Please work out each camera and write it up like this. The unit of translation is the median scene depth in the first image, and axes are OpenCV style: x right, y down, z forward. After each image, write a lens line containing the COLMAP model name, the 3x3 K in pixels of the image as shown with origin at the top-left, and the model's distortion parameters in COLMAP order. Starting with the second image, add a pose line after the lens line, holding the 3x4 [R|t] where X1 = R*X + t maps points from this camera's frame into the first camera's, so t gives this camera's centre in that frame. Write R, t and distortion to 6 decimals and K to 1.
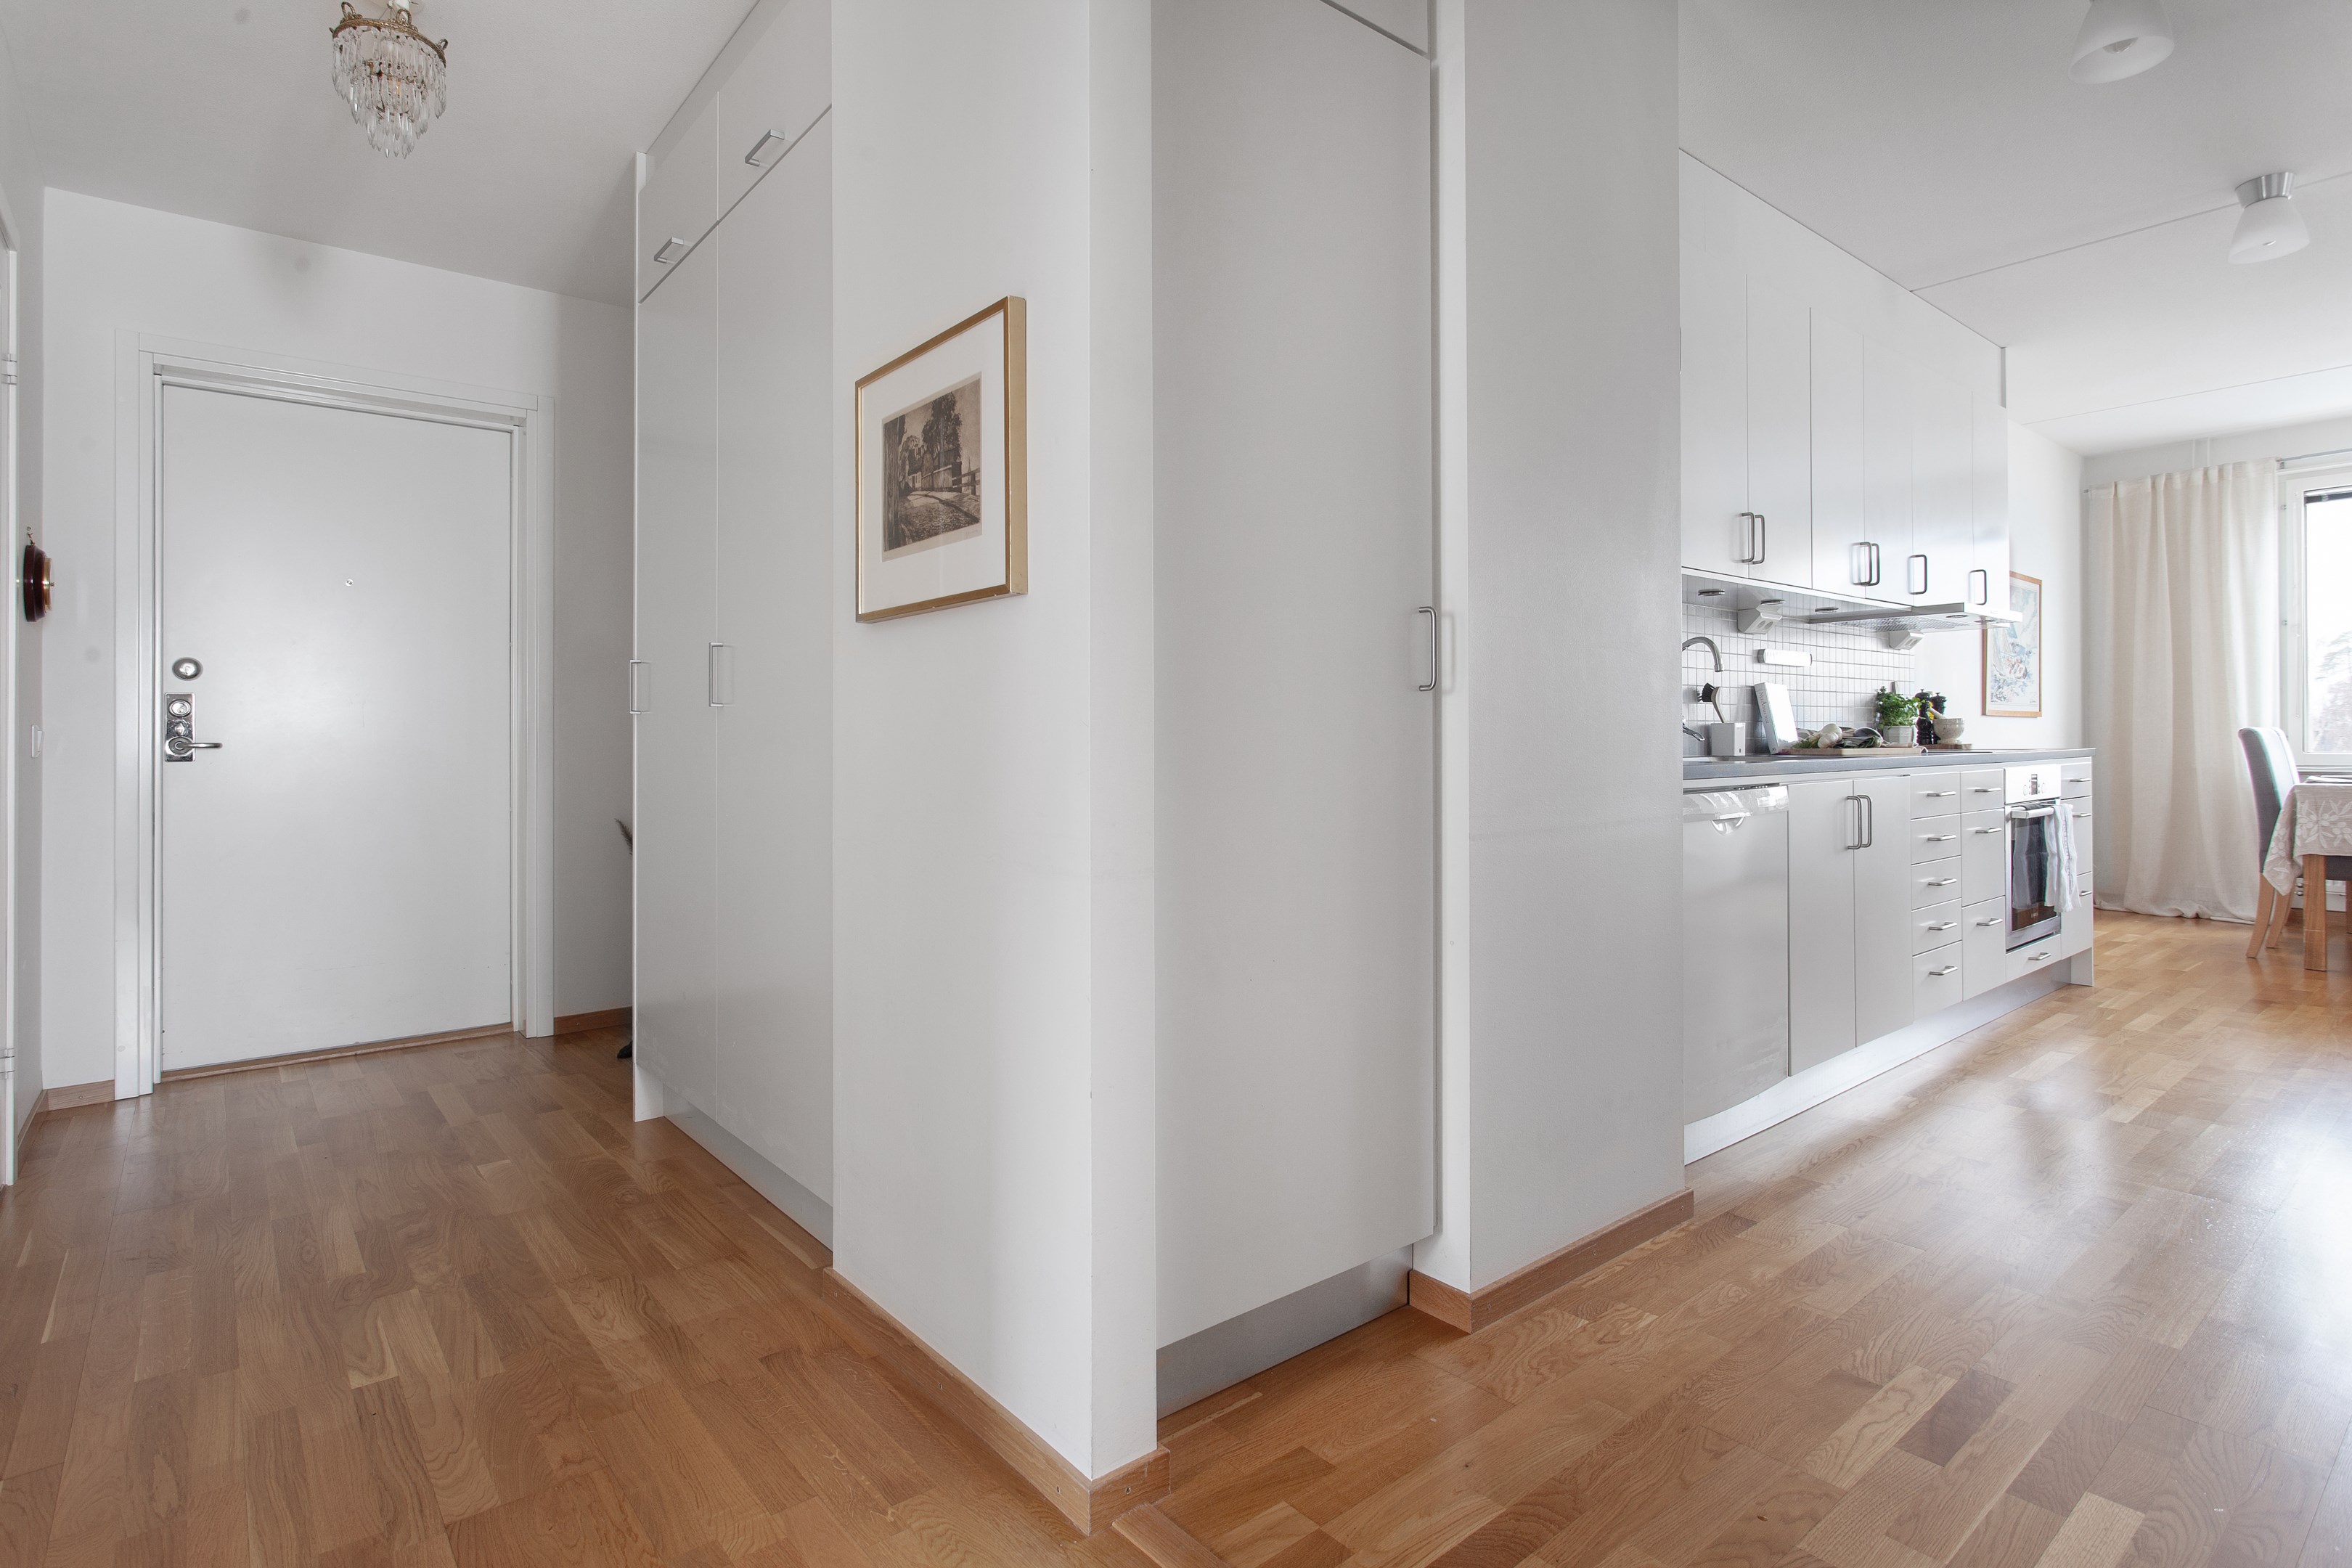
lens RADIAL K [[1165.3, 0, 1177.4], [0, 1165.3, 732.5], [0, 0, 1]] dist [0.001276, 0.000787]
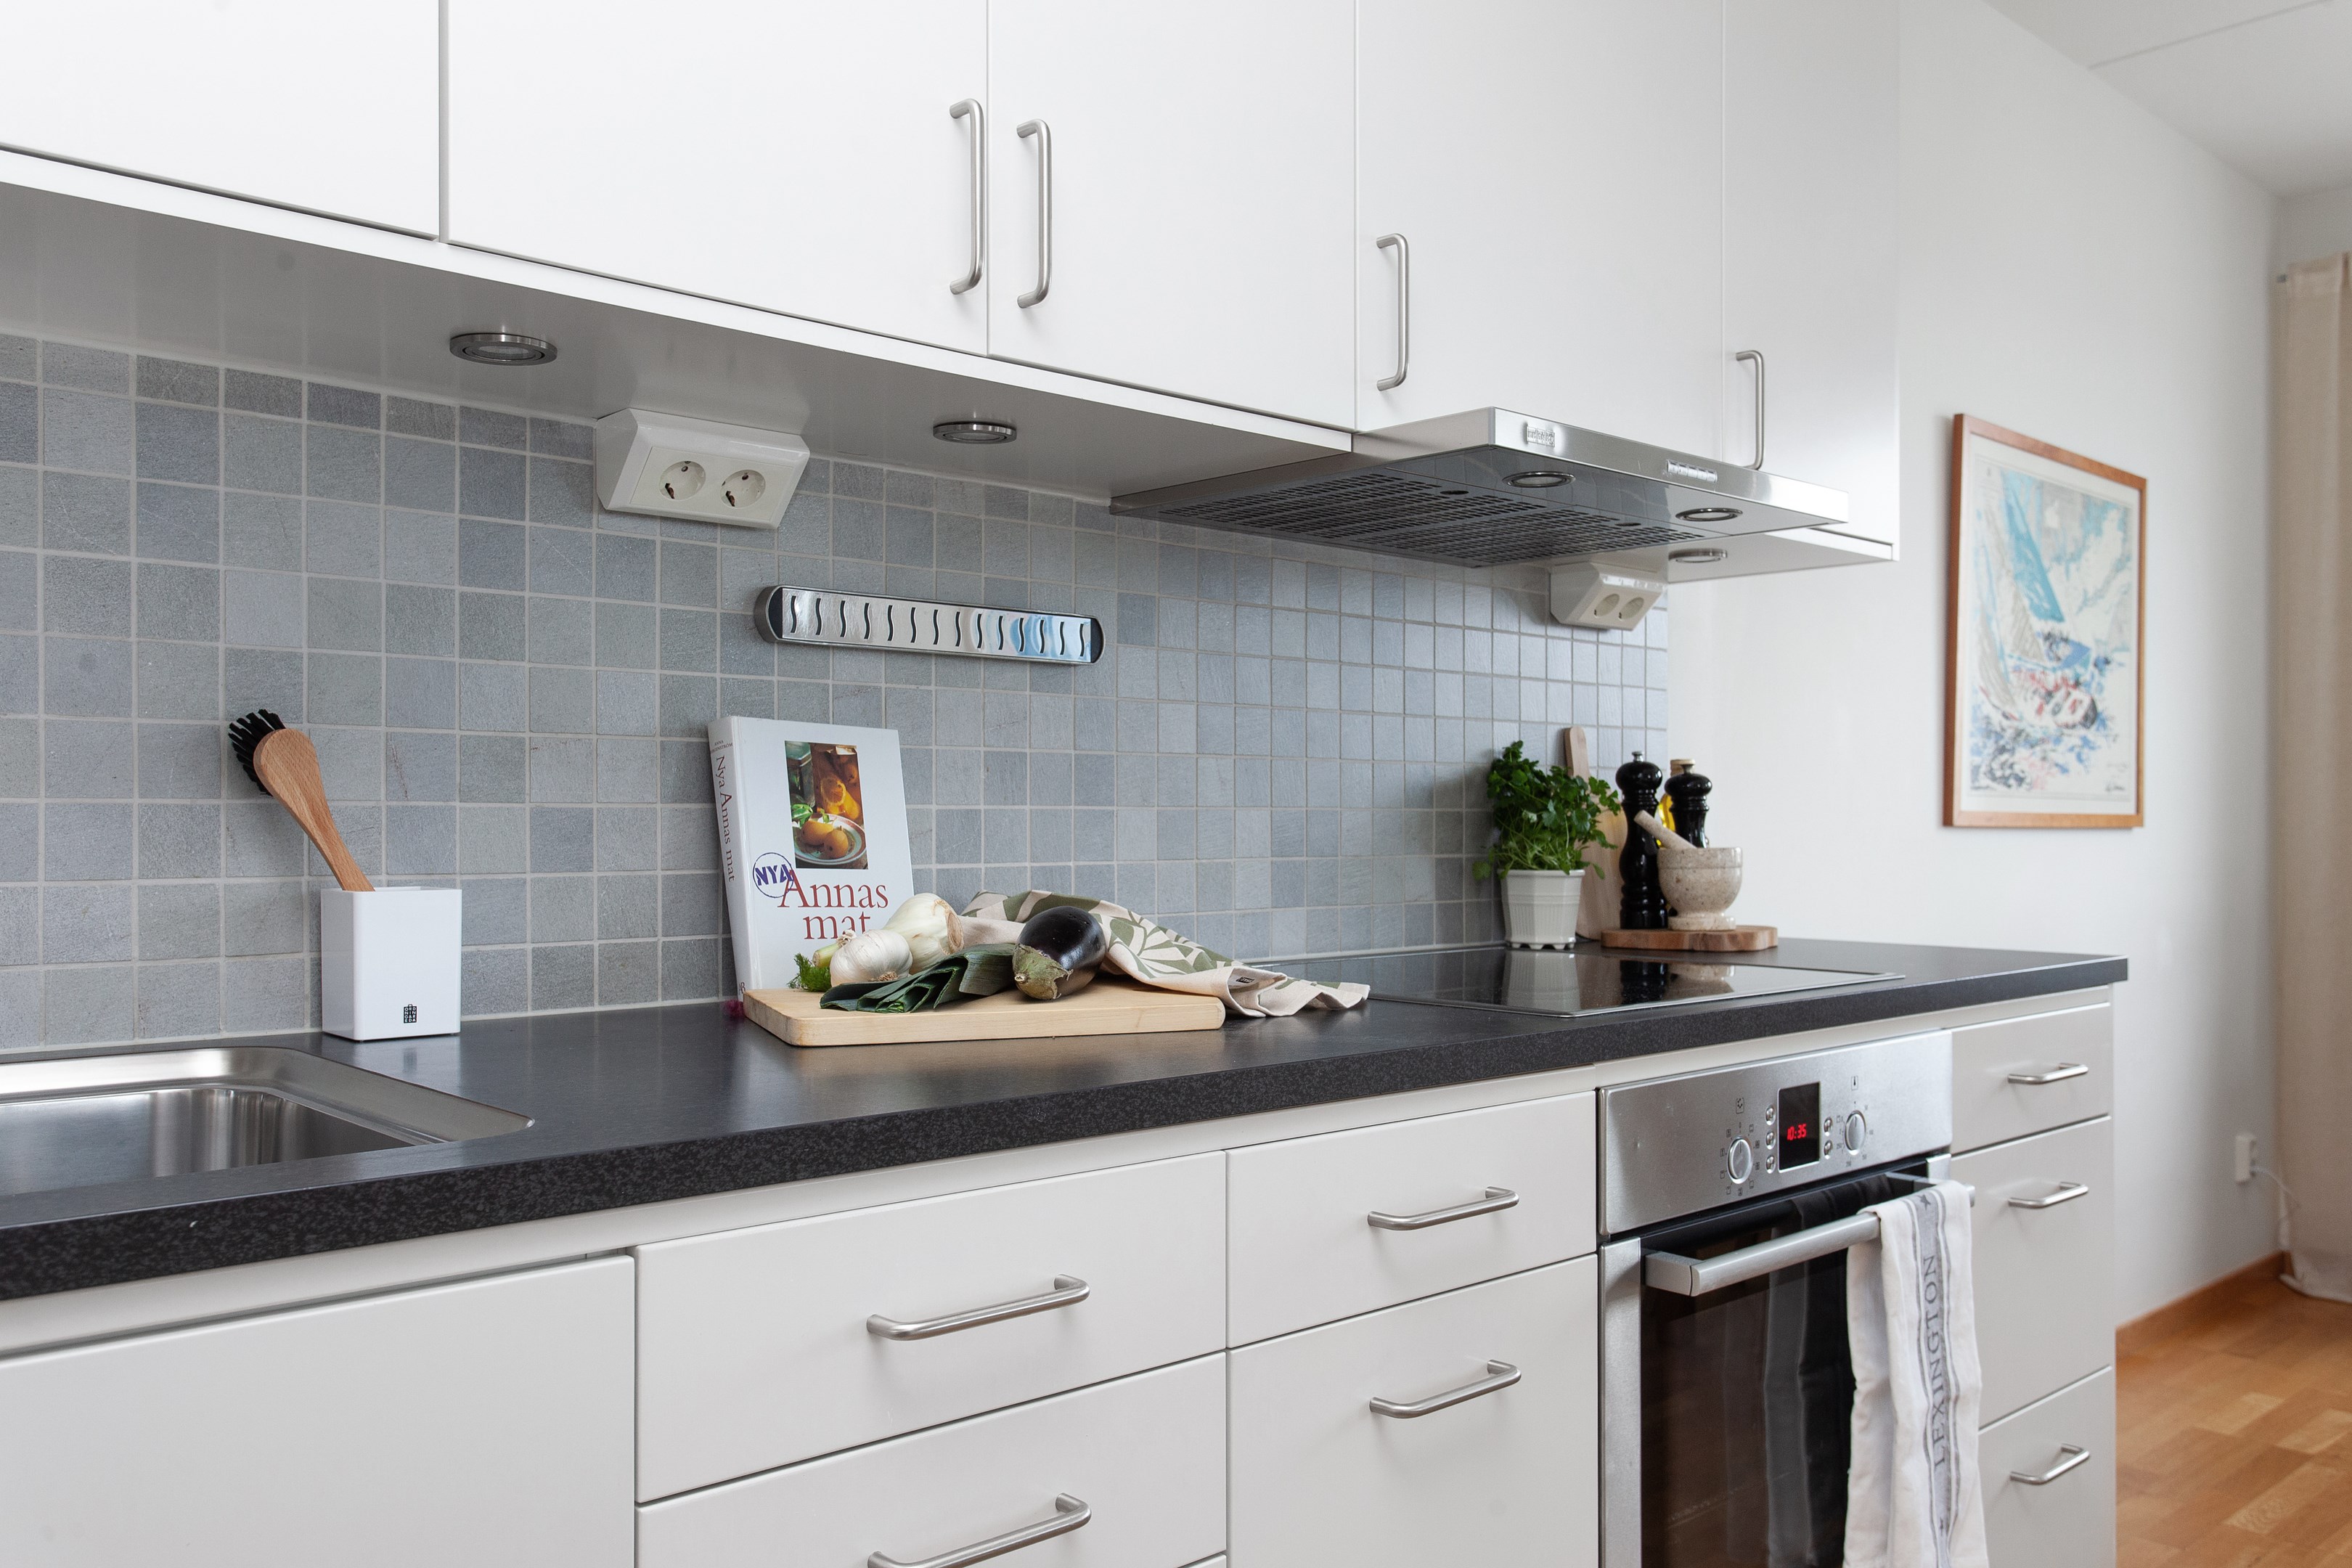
lens RADIAL K [[1842.3, 0, 1176.0], [0, 1842.3, 784.0], [0, 0, 1]] dist [0.005338, 0.006942]
pose [[0.998354, 0.016383, 0.054971, 0.415495], [-0.015937, 0.999837, -0.008535, -0.019124], [-0.055101, 0.007645, 0.998451, 0.433189]]
